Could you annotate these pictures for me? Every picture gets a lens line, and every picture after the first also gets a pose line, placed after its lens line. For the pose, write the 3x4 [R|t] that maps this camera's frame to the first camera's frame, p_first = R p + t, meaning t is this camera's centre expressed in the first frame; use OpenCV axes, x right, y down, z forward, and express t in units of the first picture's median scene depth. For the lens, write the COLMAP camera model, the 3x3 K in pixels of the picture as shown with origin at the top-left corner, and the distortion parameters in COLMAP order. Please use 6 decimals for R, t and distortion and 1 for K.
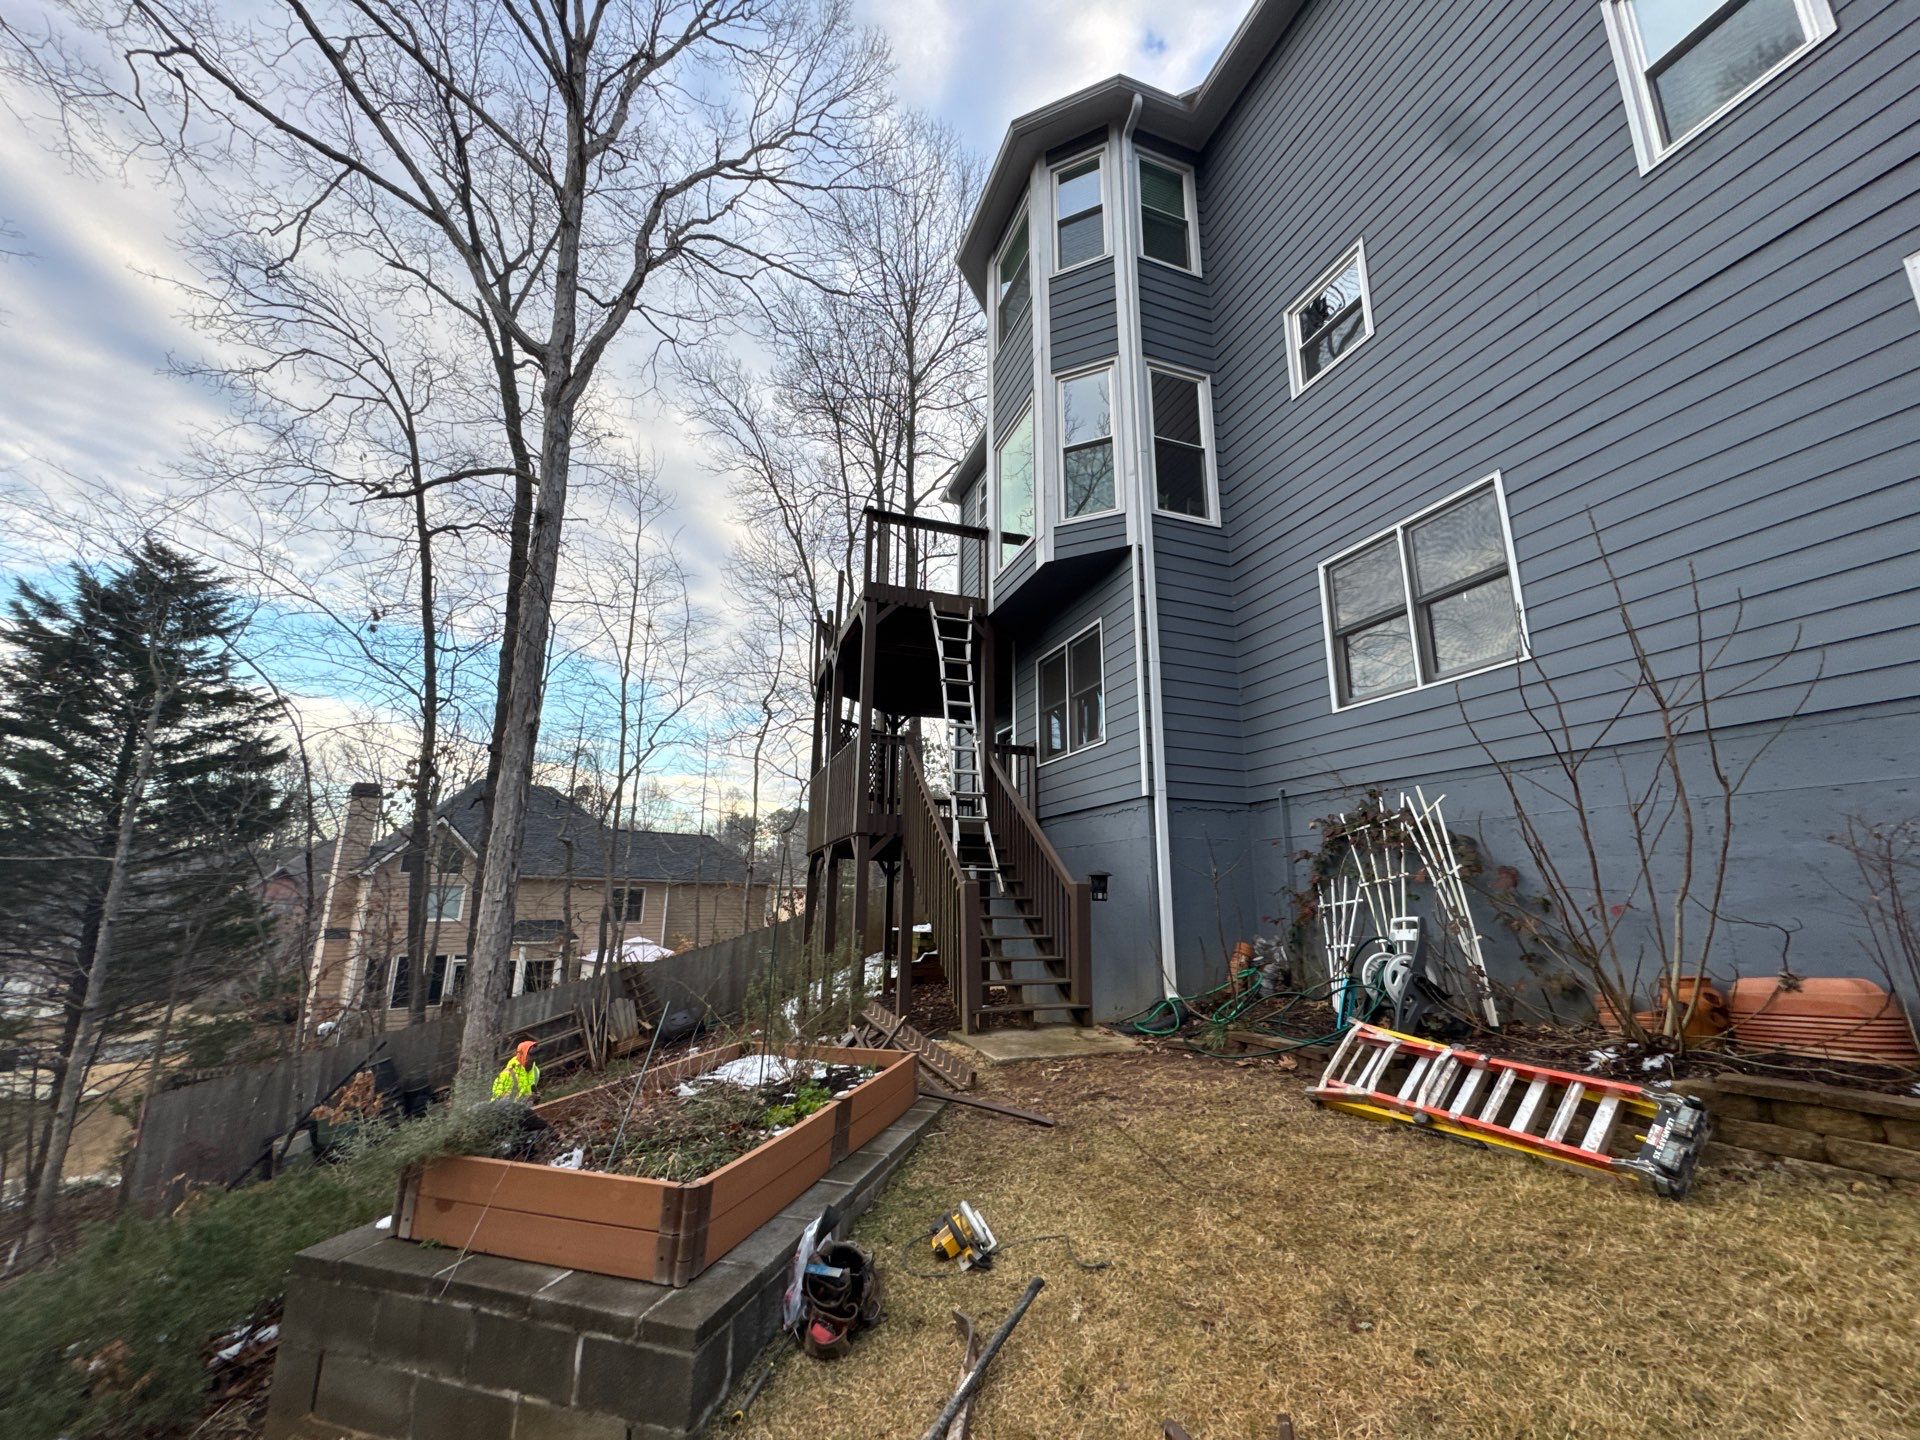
lens RADIAL K [[763.9, 0, 965.4], [0, 763.9, 726.6], [0, 0, 1]] dist [-0.007156, 0.002012]
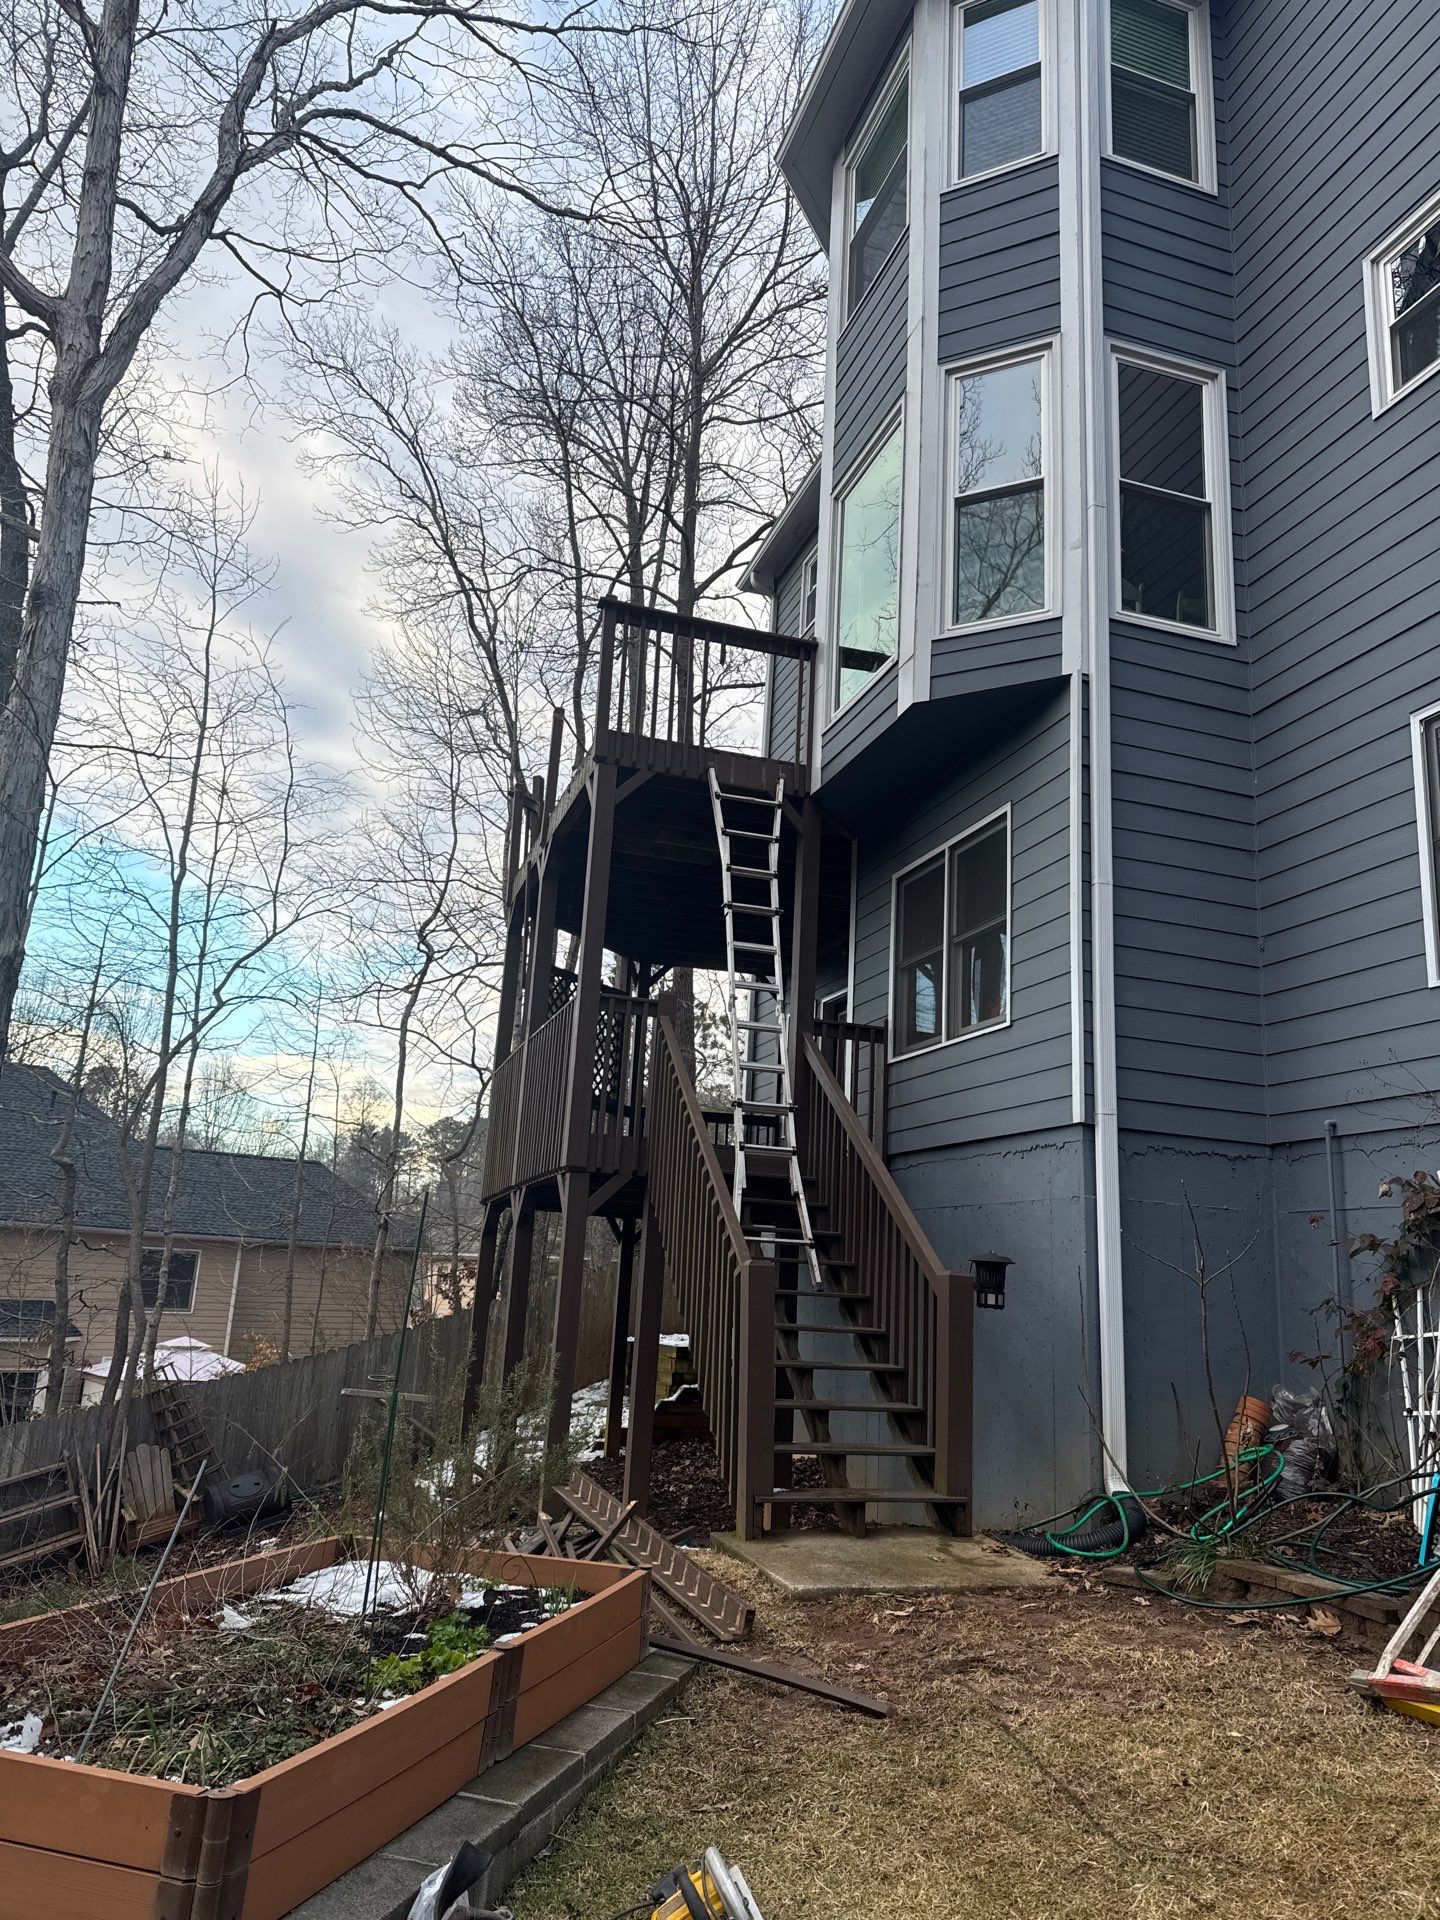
lens RADIAL K [[1344.8, 0, 723.8], [0, 1344.8, 971.9], [0, 0, 1]] dist [0.049516, -0.057652]
pose [[0.998699, 0.033588, -0.038365, 0.008046], [-0.033958, 0.999382, -0.009034, -0.001976], [0.038038, 0.010325, 0.999223, 0.001708]]
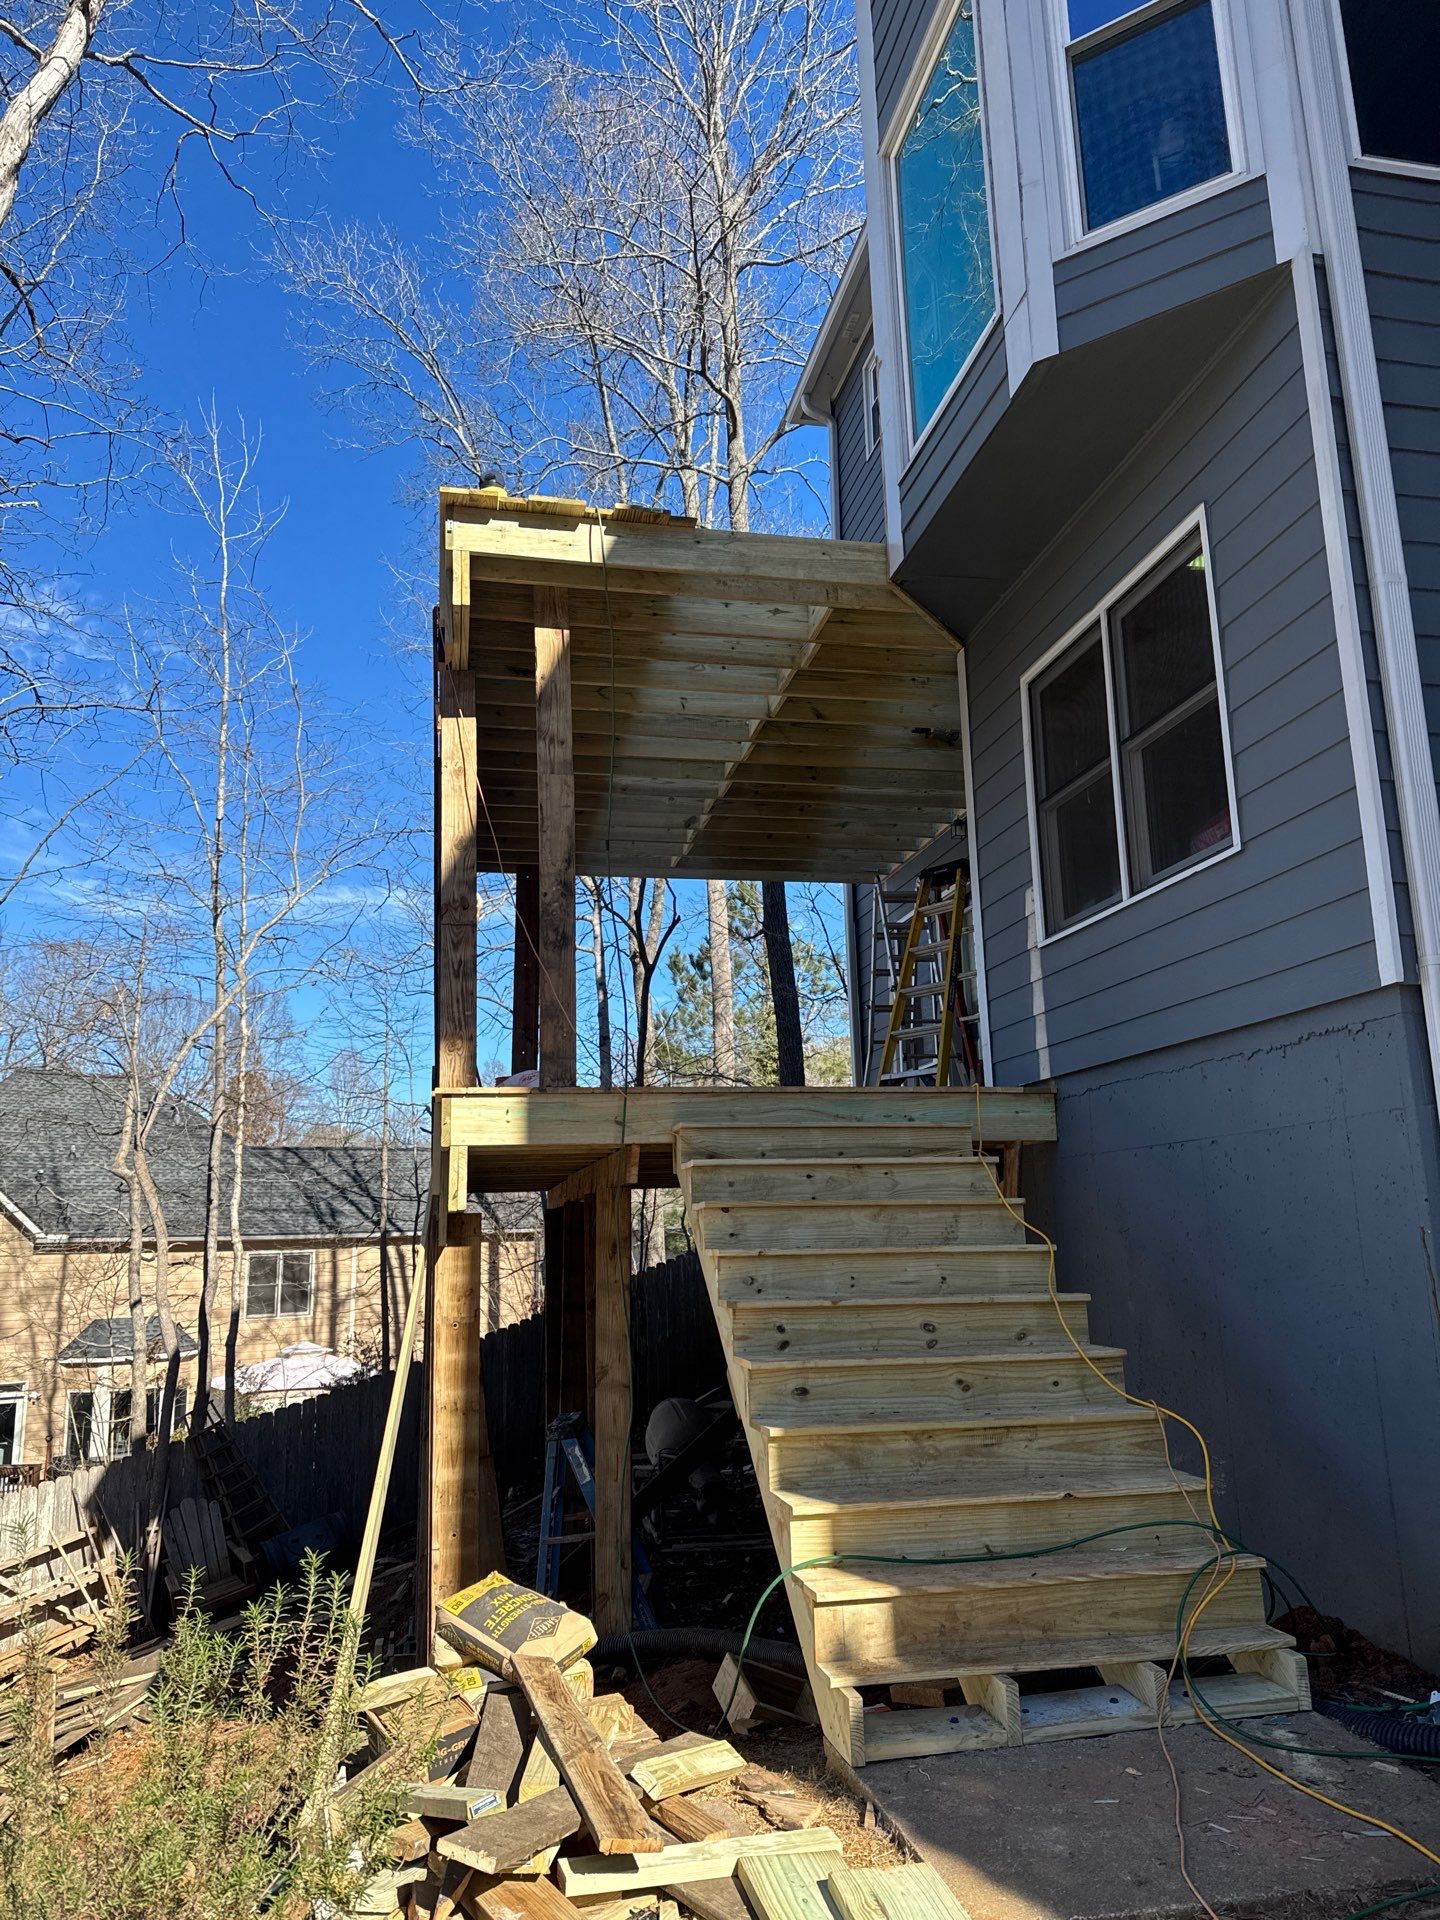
lens RADIAL K [[1344.8, 0, 716.1], [0, 1344.8, 978.4], [0, 0, 1]] dist [0.049516, -0.057652]
pose [[0.989369, -0.062922, -0.131111, 0.019513], [0.066770, 0.997451, 0.025161, 0.043151], [0.129194, -0.033648, 0.991048, 0.310834]]
